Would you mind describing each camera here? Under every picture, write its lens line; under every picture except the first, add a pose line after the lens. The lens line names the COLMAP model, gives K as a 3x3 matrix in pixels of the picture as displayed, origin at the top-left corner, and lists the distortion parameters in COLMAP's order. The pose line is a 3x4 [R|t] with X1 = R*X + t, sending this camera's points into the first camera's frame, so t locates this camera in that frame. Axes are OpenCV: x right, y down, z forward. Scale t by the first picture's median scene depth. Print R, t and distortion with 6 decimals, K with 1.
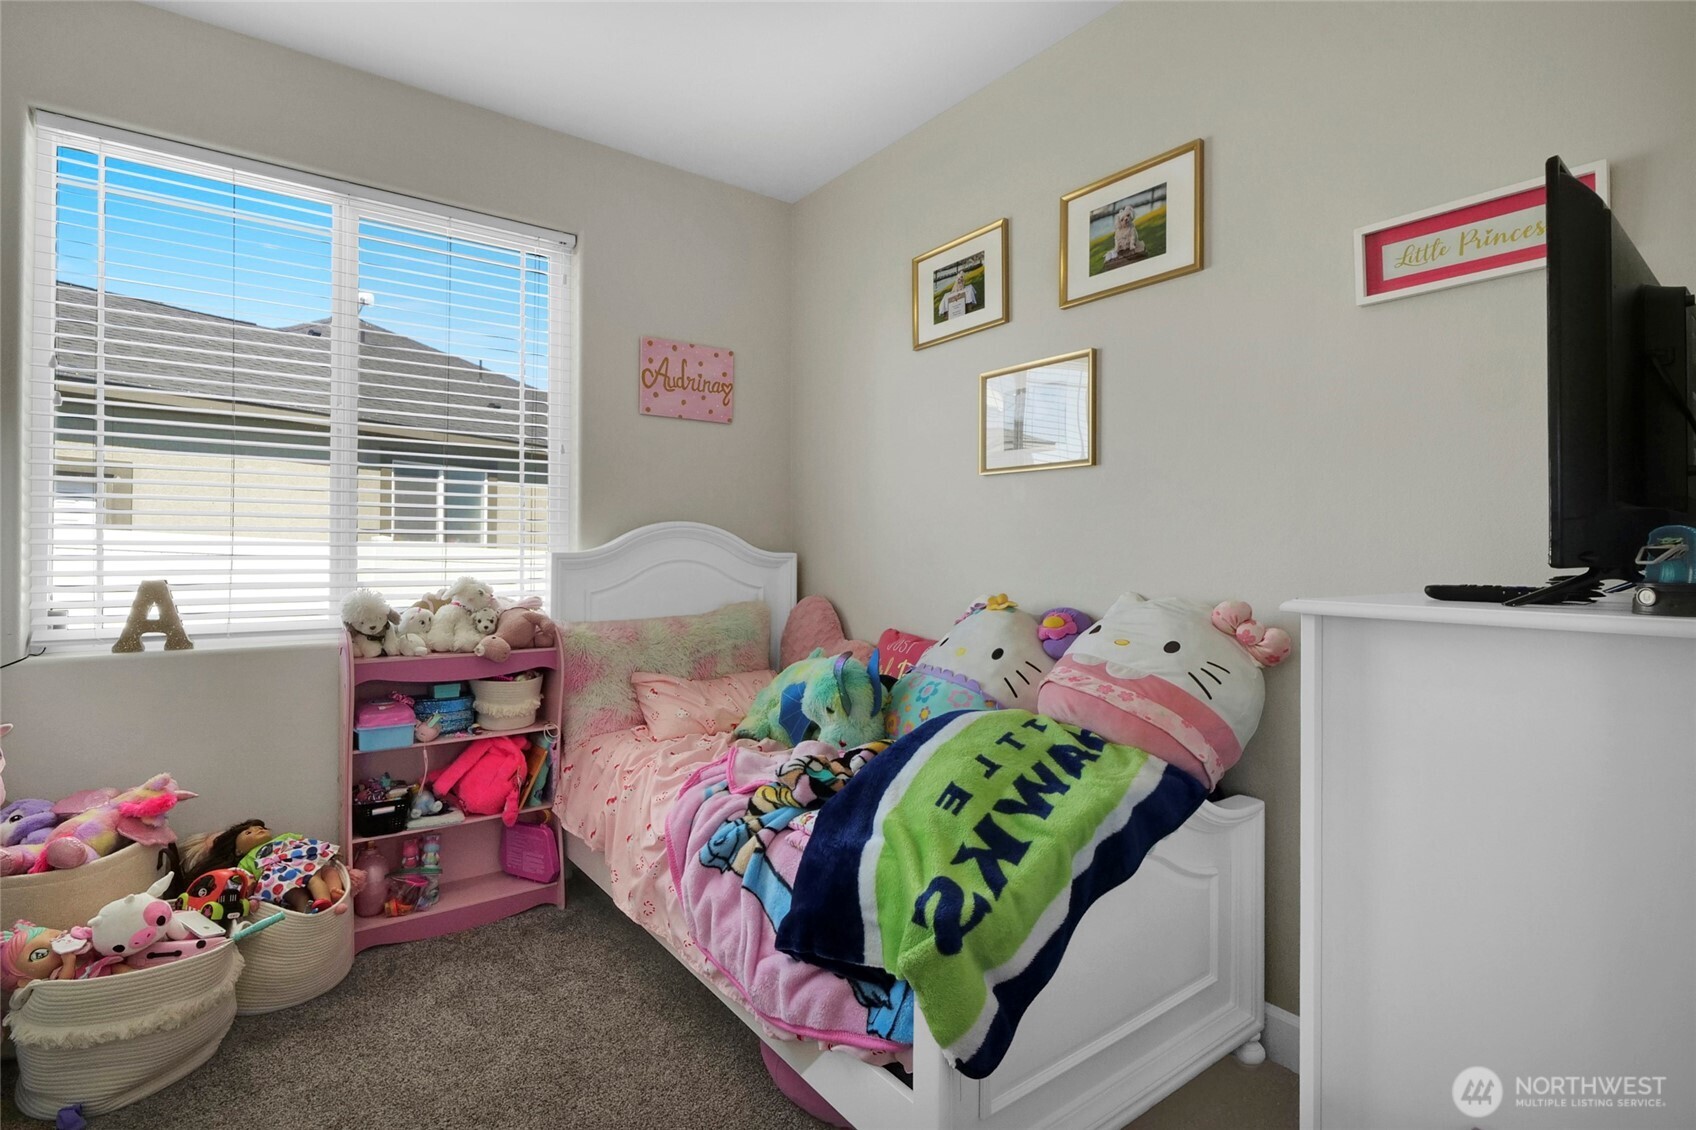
lens RADIAL K [[797.5, 0, 845.4], [0, 797.5, 548.2], [0, 0, 1]] dist [-0.001400, -0.000617]
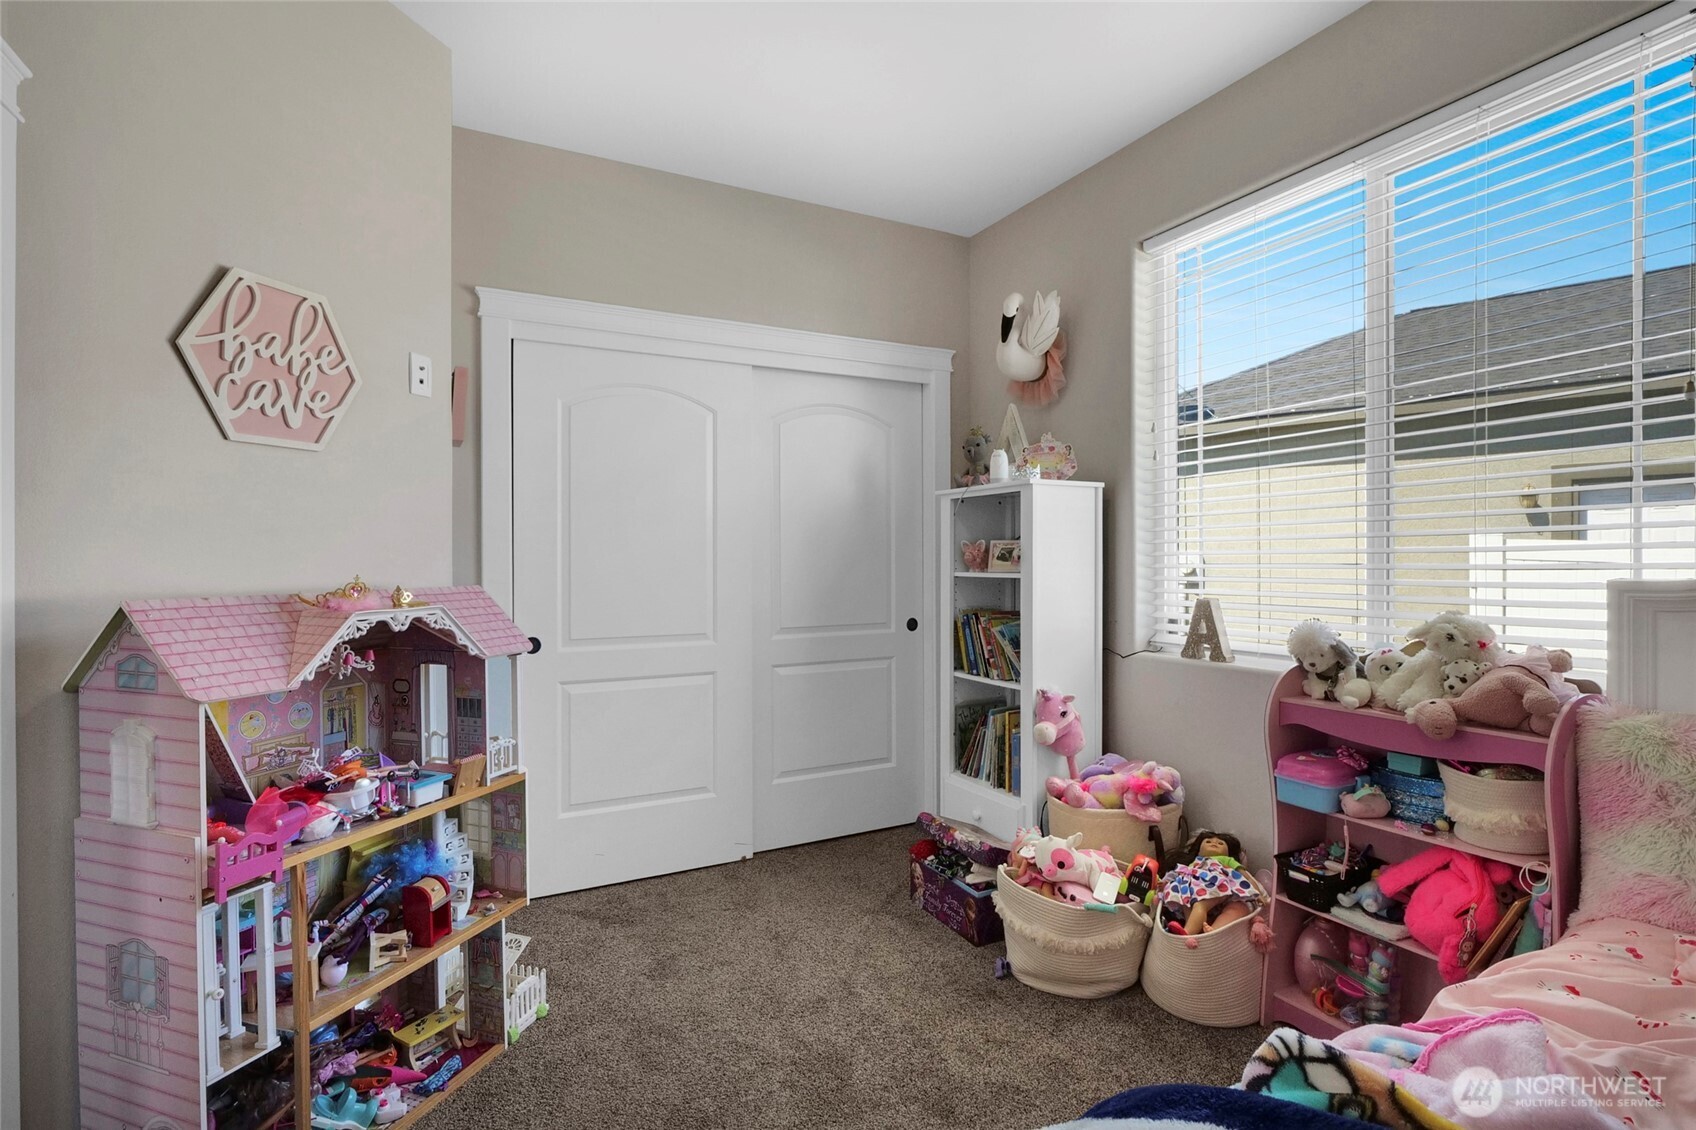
lens RADIAL K [[811.3, 0, 848.0], [0, 811.3, 565.0], [0, 0, 1]] dist [0.000197, -0.000107]
pose [[-0.157180, 0.003801, -0.987563, 0.360970], [0.016220, 0.999868, 0.001267, -0.018297], [0.987437, -0.015819, -0.157221, 0.648062]]
